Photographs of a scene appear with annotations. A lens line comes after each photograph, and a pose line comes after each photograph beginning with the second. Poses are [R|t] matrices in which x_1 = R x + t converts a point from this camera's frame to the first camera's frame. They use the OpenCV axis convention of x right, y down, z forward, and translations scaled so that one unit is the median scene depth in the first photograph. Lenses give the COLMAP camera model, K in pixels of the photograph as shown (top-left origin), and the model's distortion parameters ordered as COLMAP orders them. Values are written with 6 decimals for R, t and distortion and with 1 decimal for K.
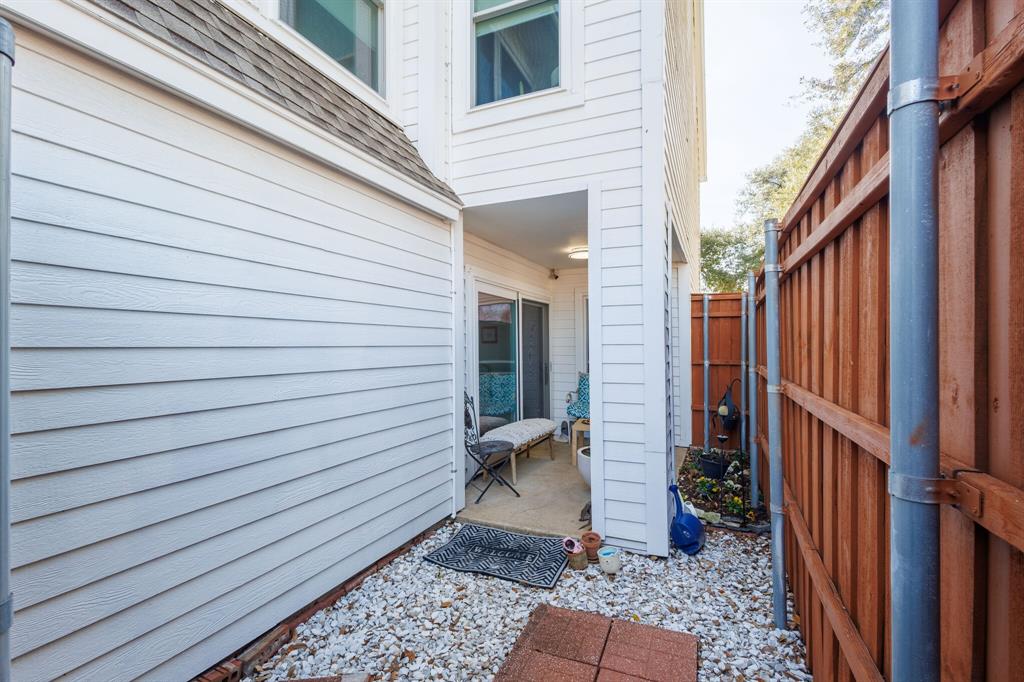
lens RADIAL K [[470.2, 0, 514.5], [0, 470.2, 344.9], [0, 0, 1]] dist [0.000590, -0.000004]
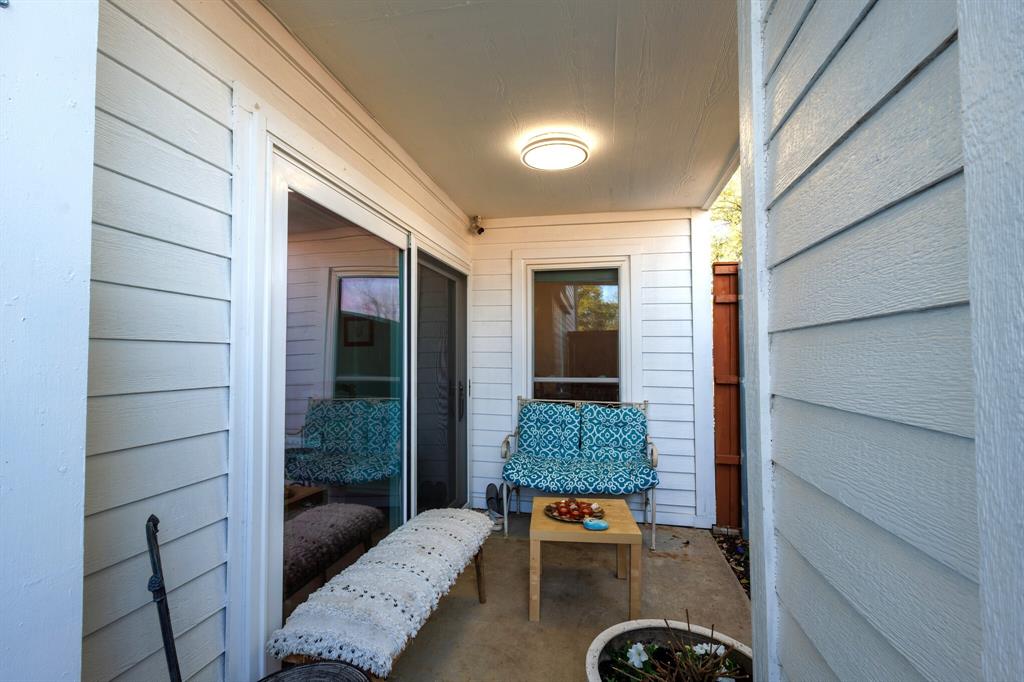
lens RADIAL K [[470.2, 0, 514.3], [0, 470.2, 339.2], [0, 0, 1]] dist [0.000590, -0.000004]
pose [[0.976325, 0.014521, 0.215823, 0.009111], [-0.007232, 0.999378, -0.034525, 0.007973], [-0.216190, 0.032147, 0.975822, 0.482248]]
